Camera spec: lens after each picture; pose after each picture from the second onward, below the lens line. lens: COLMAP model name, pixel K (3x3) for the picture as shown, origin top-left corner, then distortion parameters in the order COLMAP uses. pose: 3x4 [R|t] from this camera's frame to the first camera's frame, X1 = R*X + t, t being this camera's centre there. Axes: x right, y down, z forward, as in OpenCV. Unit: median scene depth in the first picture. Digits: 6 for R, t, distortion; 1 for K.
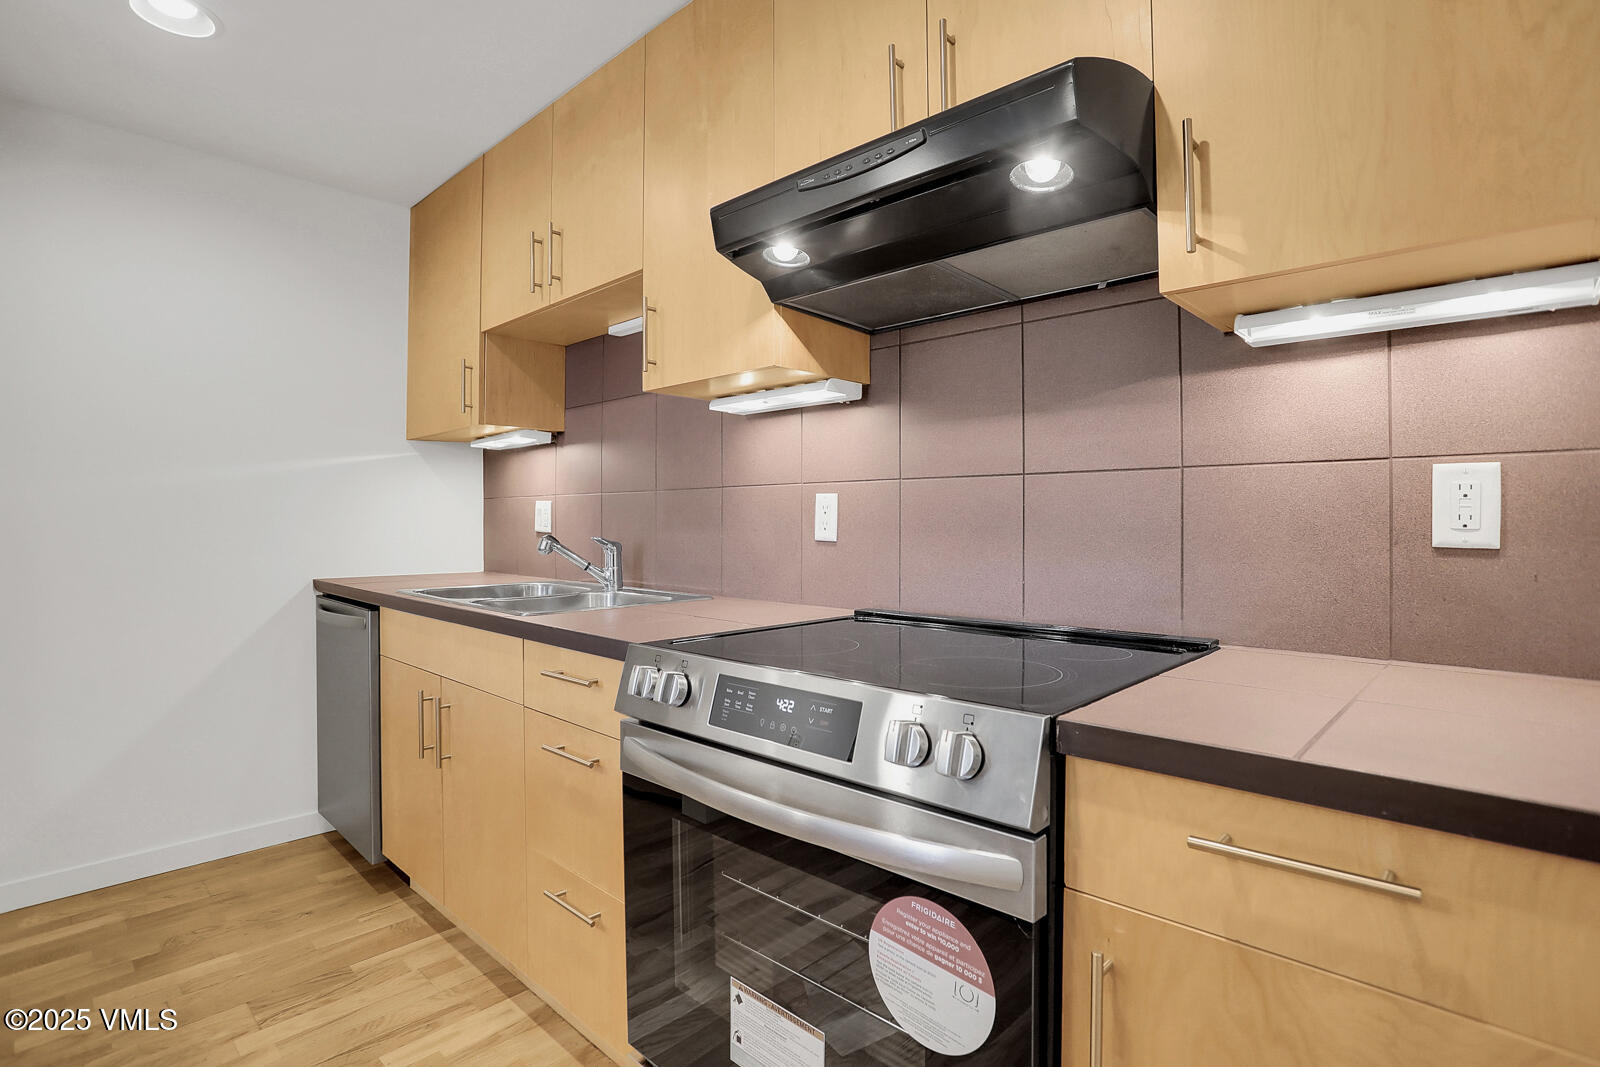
lens RADIAL K [[794.9, 0, 814.9], [0, 794.9, 506.8], [0, 0, 1]] dist [-0.055581, 0.015380]
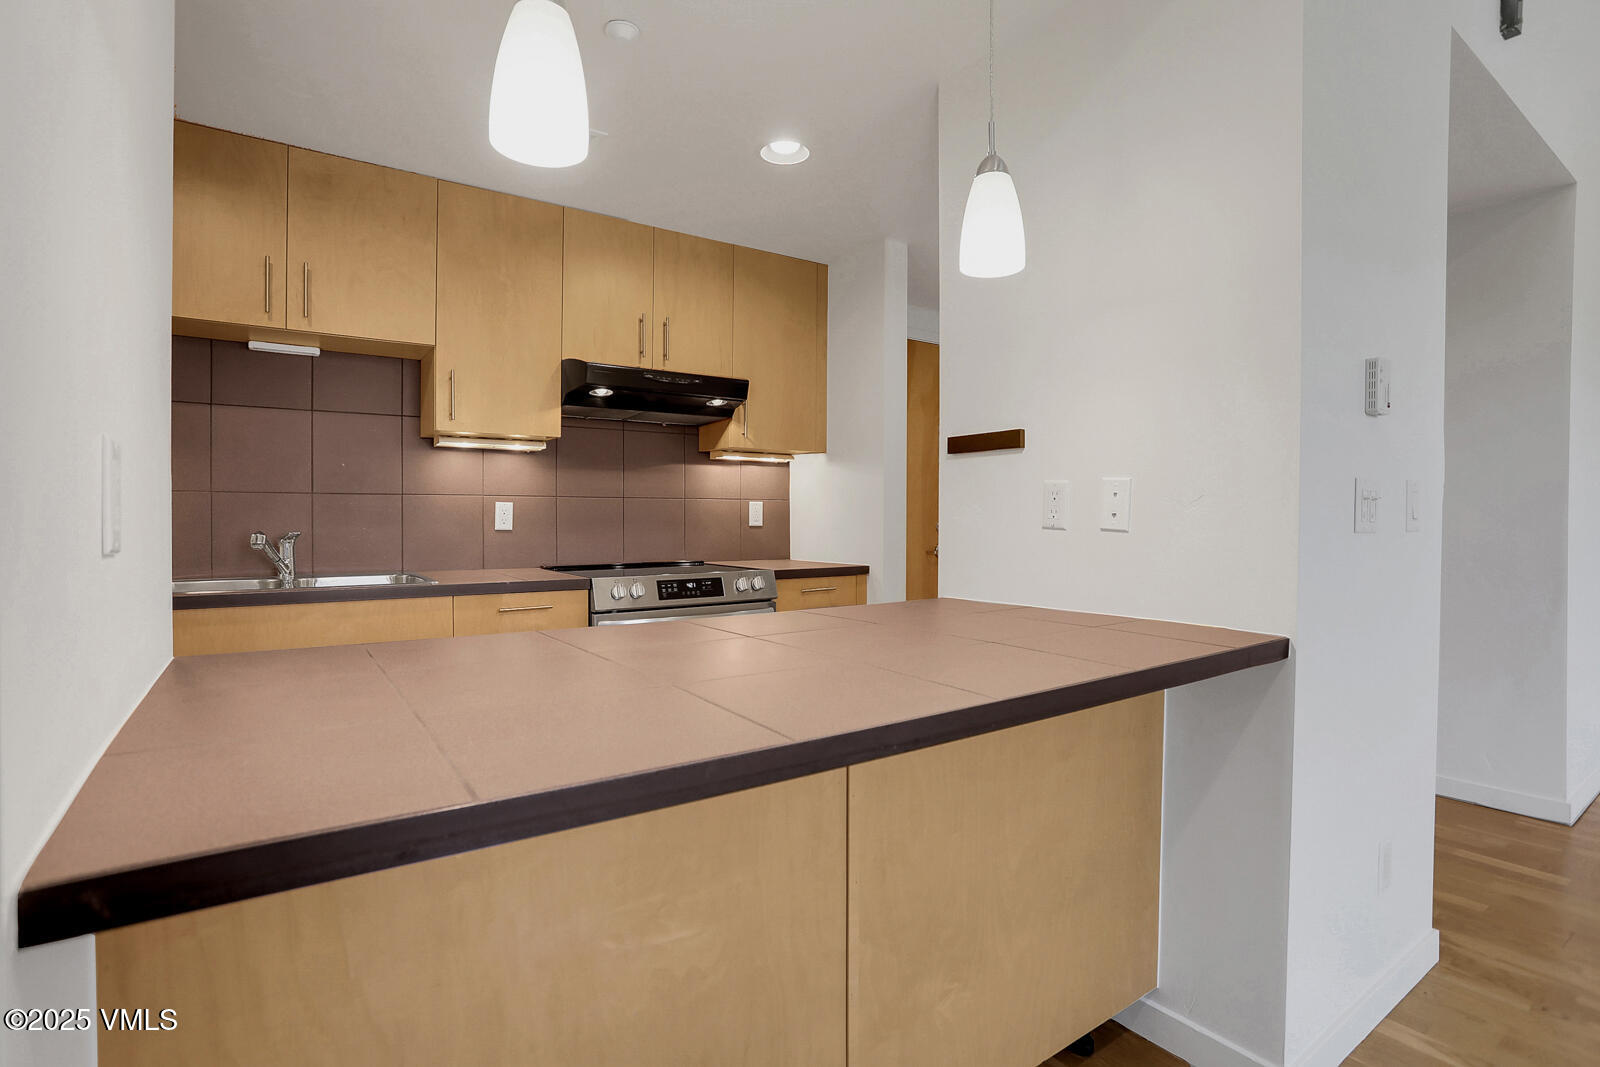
lens RADIAL K [[761.0, 0, 801.6], [0, 761.0, 525.3], [0, 0, 1]] dist [-0.042439, 0.000359]
pose [[0.206105, -0.014300, 0.978425, -1.747030], [-0.020855, 0.999602, 0.019002, -0.013640], [-0.978308, -0.024322, 0.205724, 0.045997]]
